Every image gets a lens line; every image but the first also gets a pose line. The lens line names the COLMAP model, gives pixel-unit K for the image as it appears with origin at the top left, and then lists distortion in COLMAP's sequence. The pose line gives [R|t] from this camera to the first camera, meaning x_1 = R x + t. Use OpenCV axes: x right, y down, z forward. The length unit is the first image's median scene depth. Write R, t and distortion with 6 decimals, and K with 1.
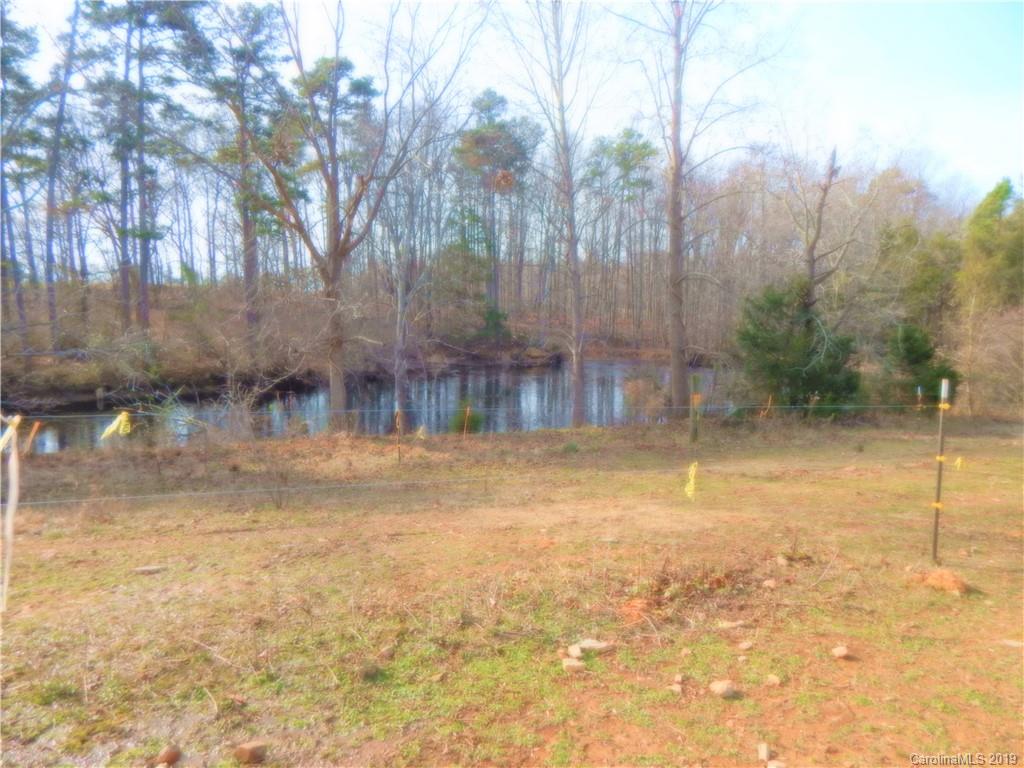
lens RADIAL K [[654.9, 0, 510.6], [0, 654.9, 377.3], [0, 0, 1]] dist [-0.005388, 0.000873]
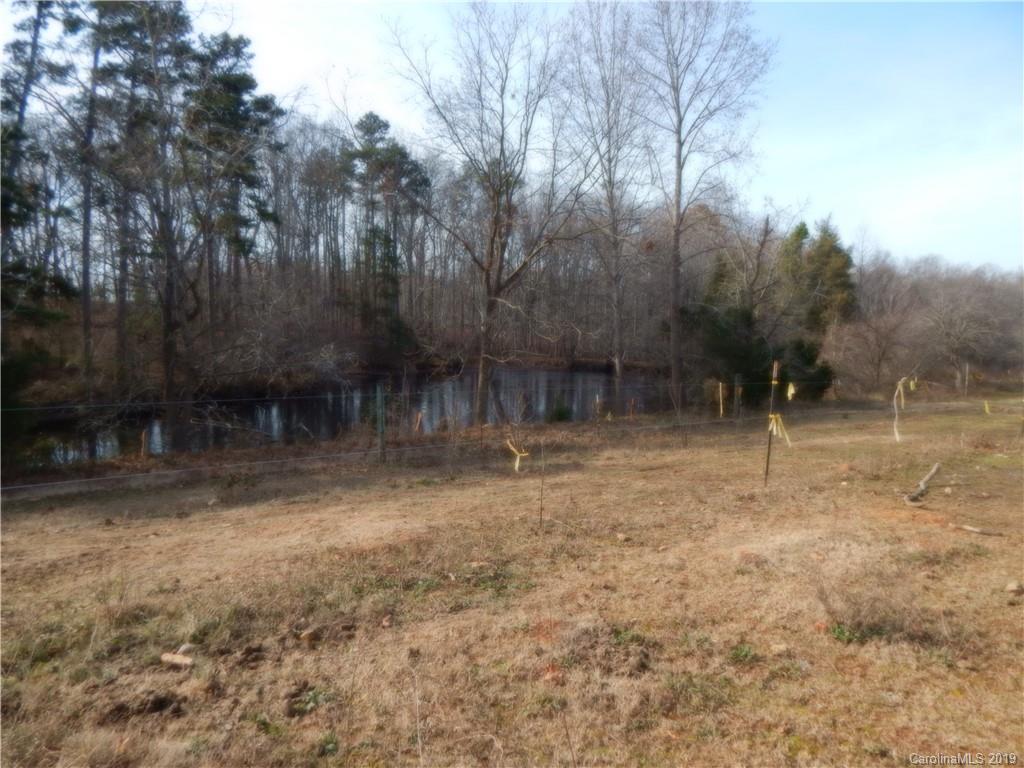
lens RADIAL K [[654.9, 0, 508.6], [0, 654.9, 386.4], [0, 0, 1]] dist [-0.005388, 0.000873]
pose [[0.965479, -0.021852, 0.259564, -0.677900], [0.023708, 0.999711, -0.004025, 0.016827], [-0.259401, 0.010040, 0.965717, -0.350197]]
